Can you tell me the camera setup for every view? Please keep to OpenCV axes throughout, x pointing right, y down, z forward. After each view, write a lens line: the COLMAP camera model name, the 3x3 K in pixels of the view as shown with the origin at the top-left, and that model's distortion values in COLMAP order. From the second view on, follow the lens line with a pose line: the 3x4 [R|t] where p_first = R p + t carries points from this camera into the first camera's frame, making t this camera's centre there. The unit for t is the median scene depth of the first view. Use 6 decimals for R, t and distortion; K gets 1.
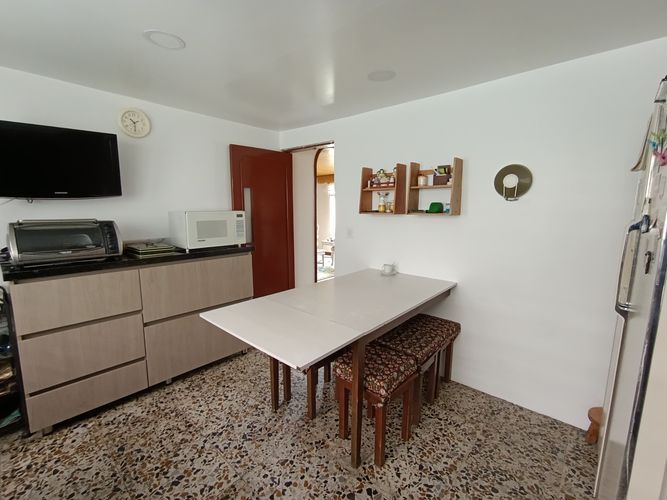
lens RADIAL K [[301.4, 0, 332.4], [0, 301.4, 250.0], [0, 0, 1]] dist [-0.002049, 0.001313]
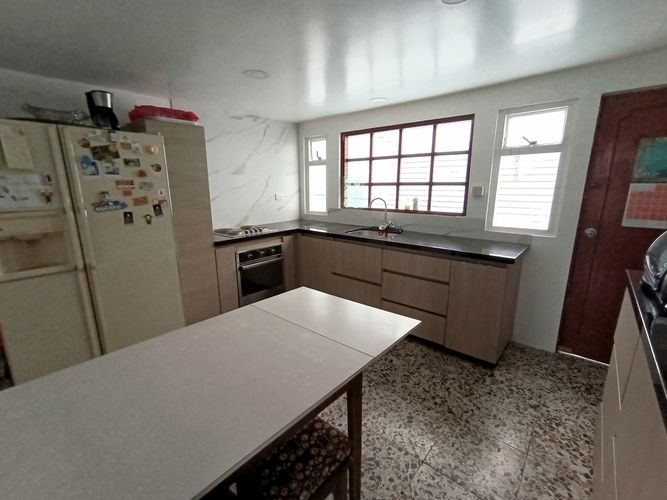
lens RADIAL K [[301.4, 0, 334.6], [0, 301.4, 251.8], [0, 0, 1]] dist [-0.002049, 0.001313]
pose [[-0.999556, 0.005466, -0.029292, -0.150616], [-0.005812, 0.928397, 0.371545, -0.272607], [0.029225, 0.371550, -0.927953, 1.608601]]
